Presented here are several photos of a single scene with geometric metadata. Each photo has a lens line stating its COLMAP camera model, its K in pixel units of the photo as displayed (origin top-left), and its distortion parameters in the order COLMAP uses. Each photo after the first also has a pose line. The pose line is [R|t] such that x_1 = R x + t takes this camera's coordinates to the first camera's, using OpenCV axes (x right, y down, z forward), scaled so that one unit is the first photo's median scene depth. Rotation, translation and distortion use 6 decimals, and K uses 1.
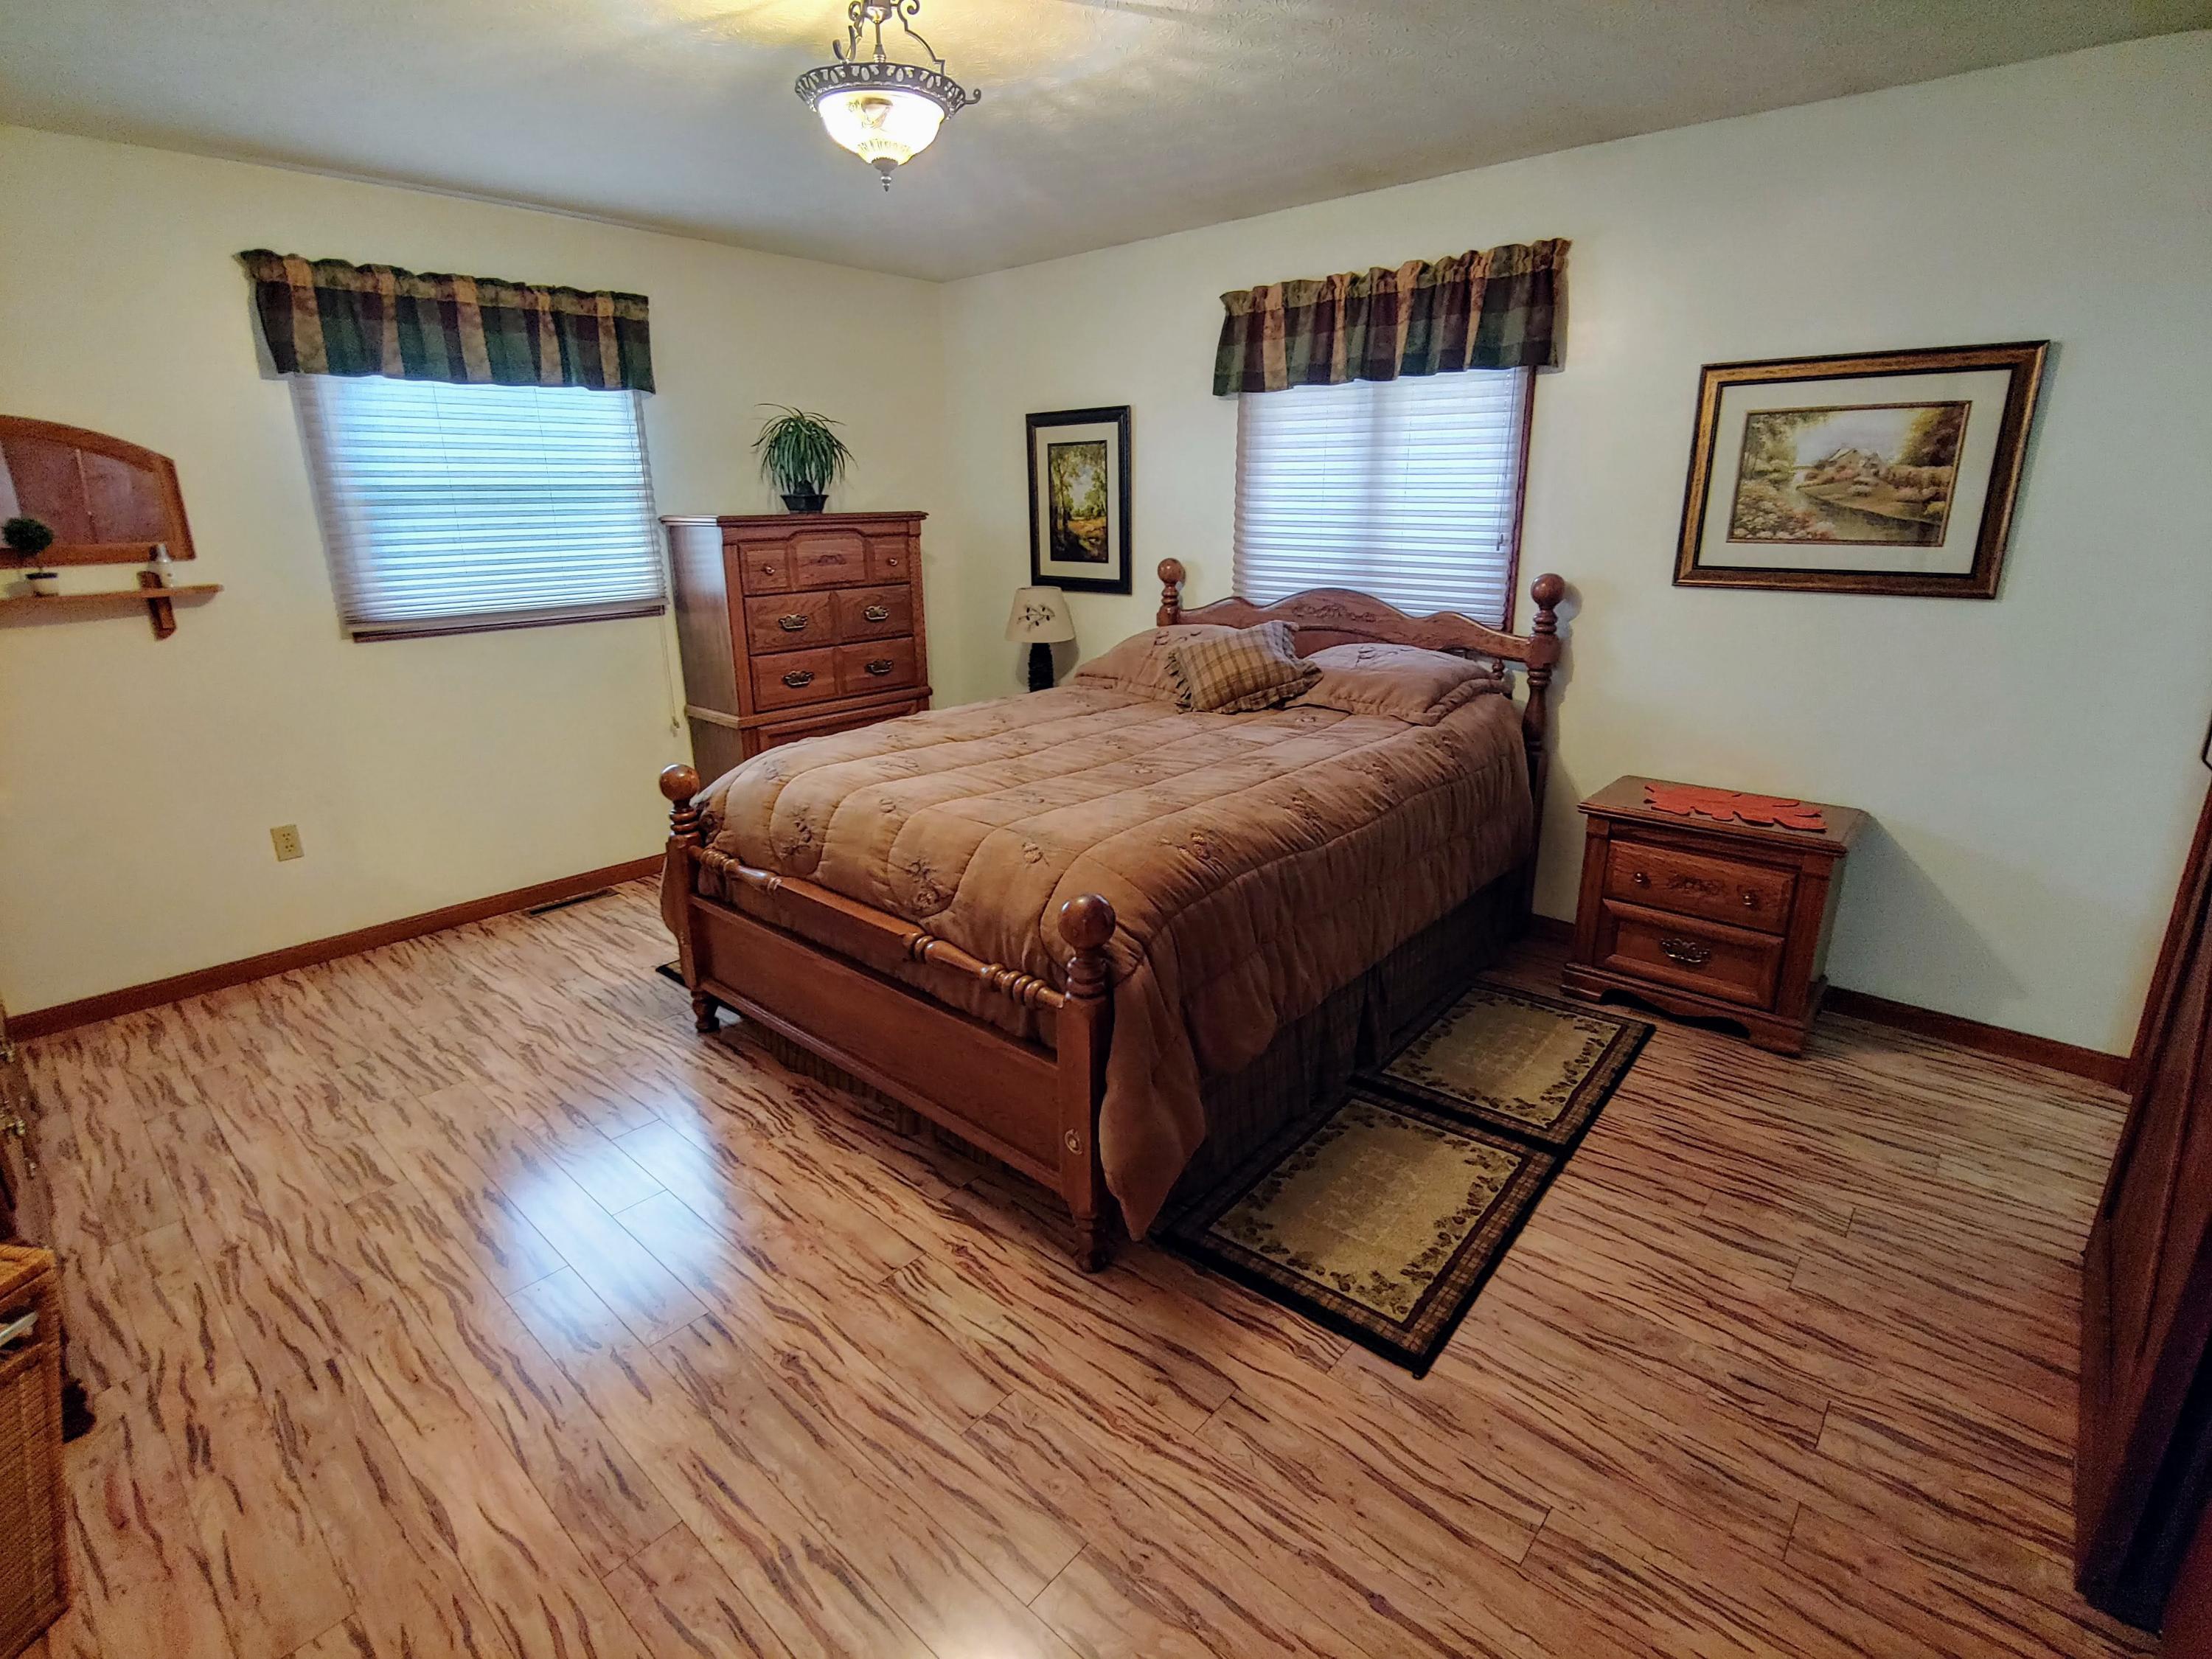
lens RADIAL K [[1058.0, 0, 1101.5], [0, 1058.0, 816.0], [0, 0, 1]] dist [-0.013700, -0.002319]
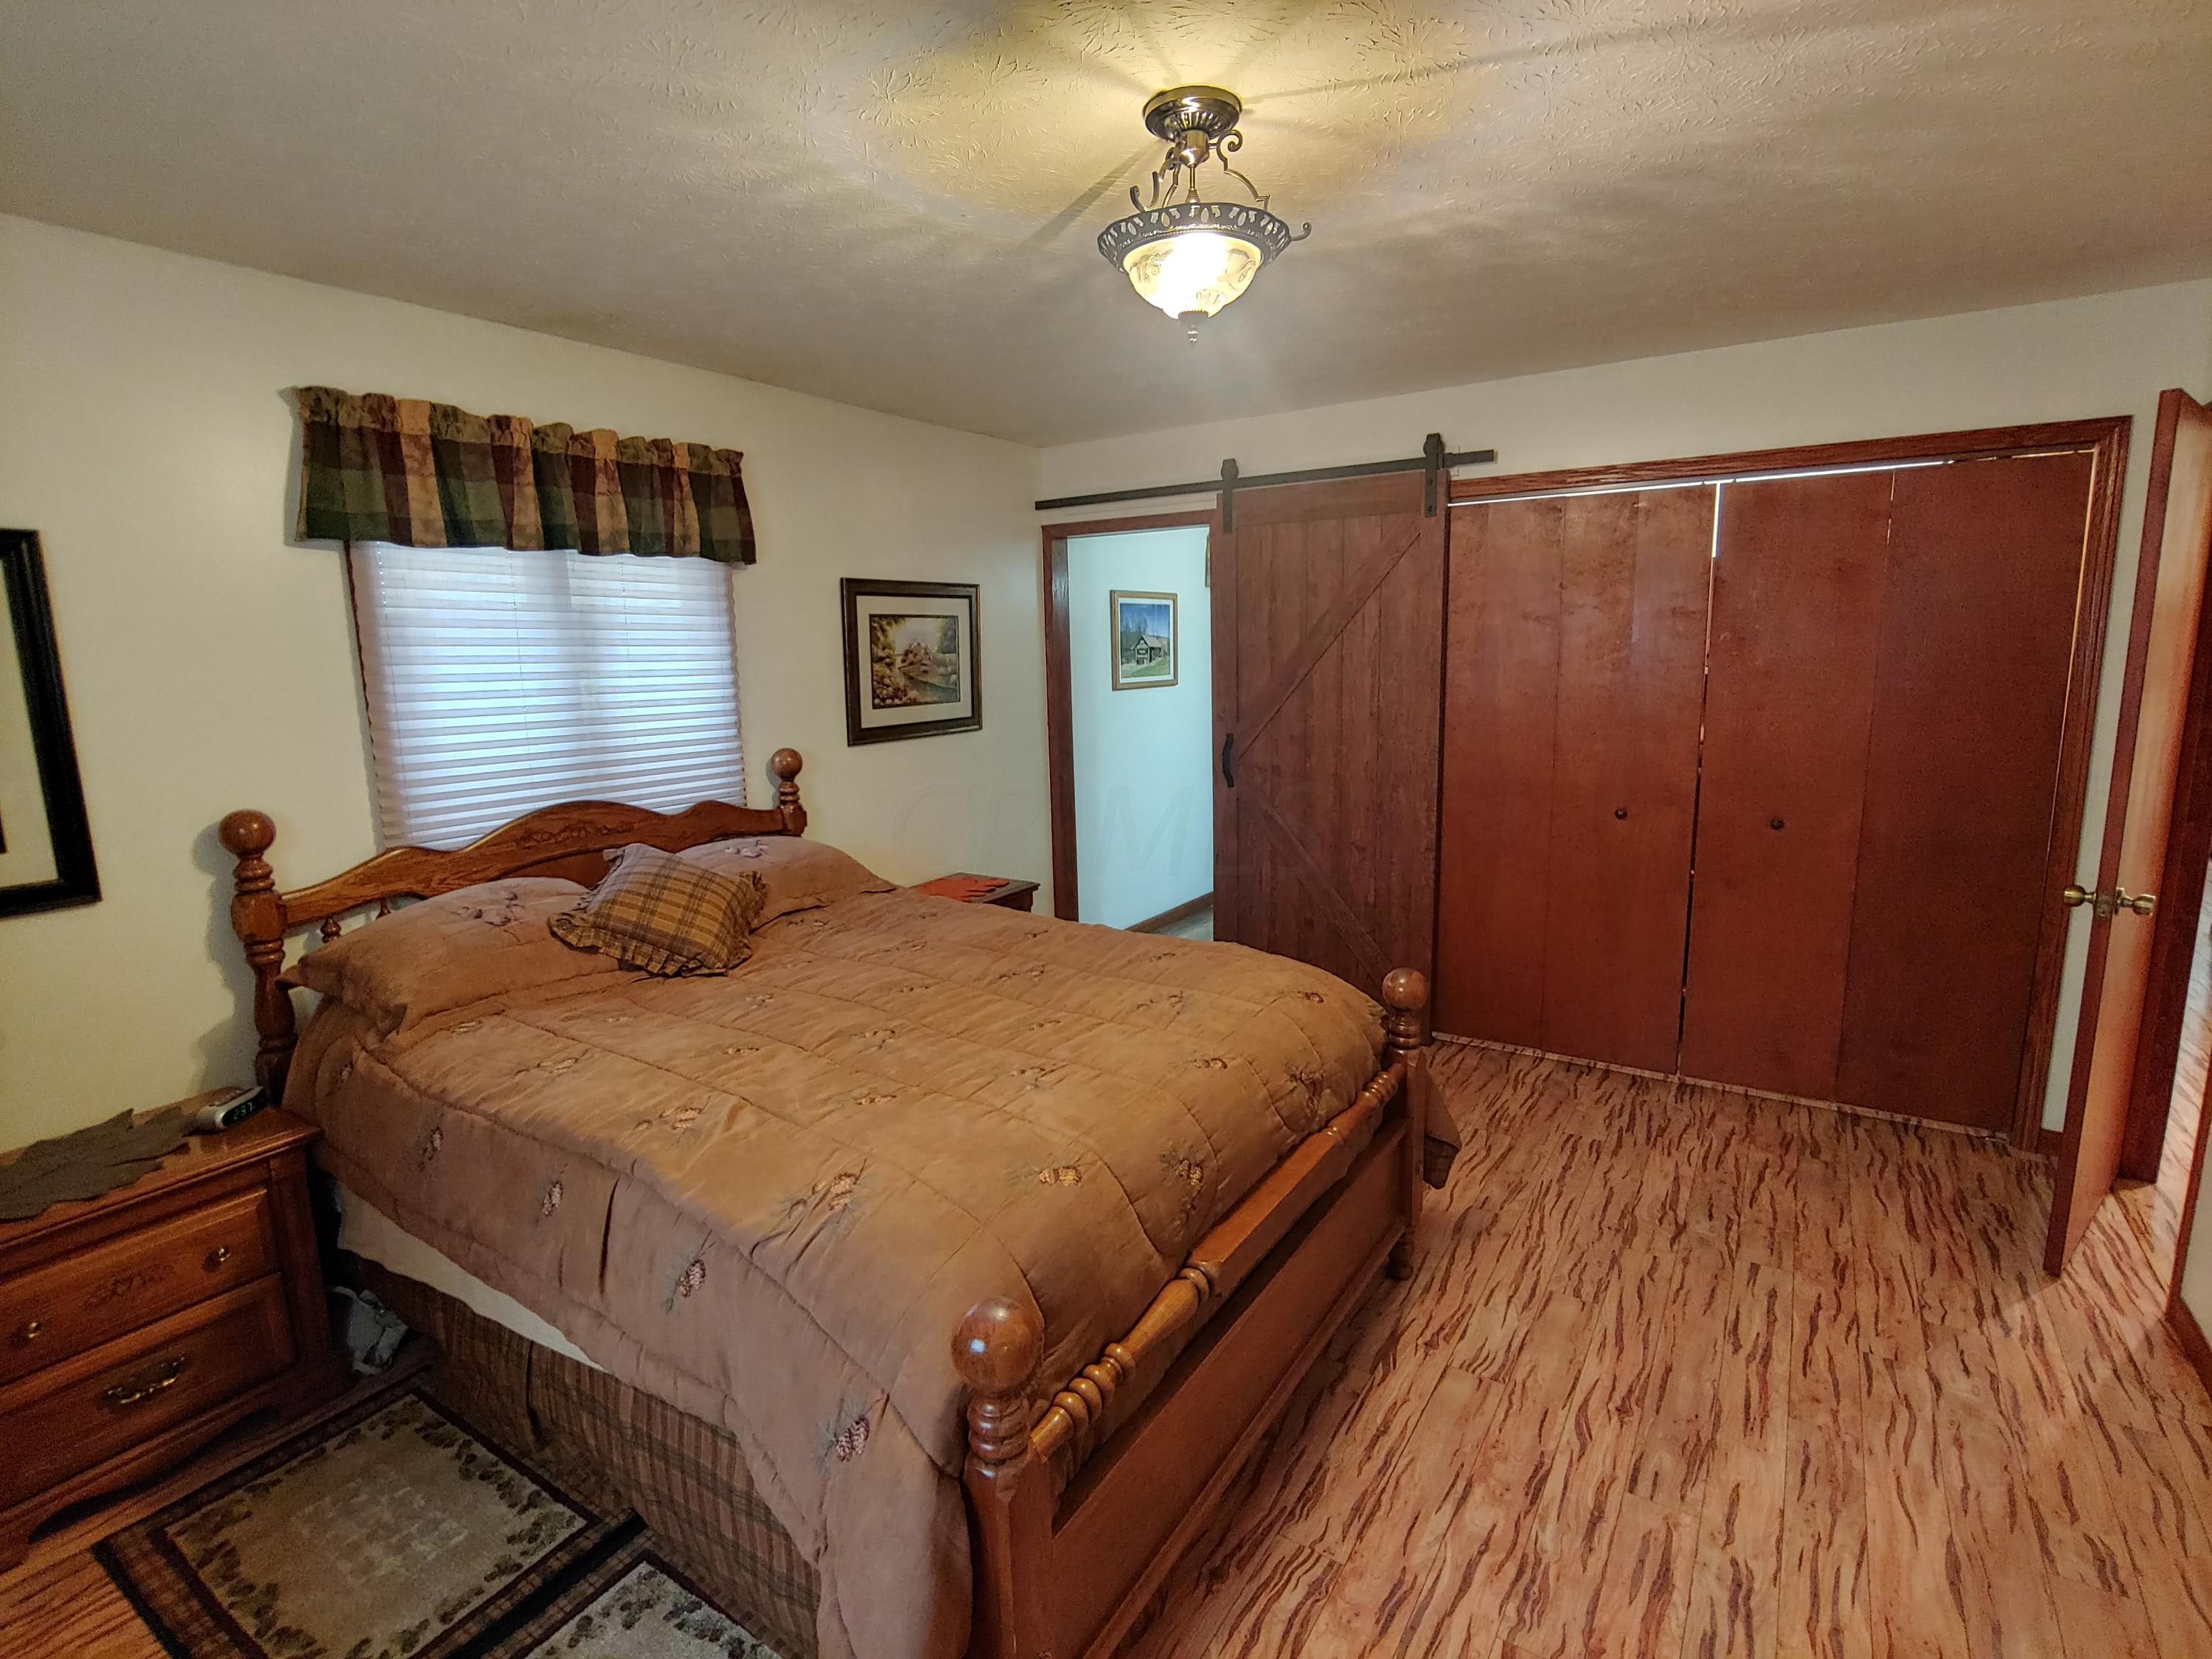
lens RADIAL K [[1058.0, 0, 1103.1], [0, 1058.0, 834.3], [0, 0, 1]] dist [-0.013700, -0.002319]
pose [[-0.142140, -0.163524, 0.976246, -0.869747], [0.305065, 0.931015, 0.200365, -0.331560], [-0.941664, 0.326298, -0.082449, 1.008115]]
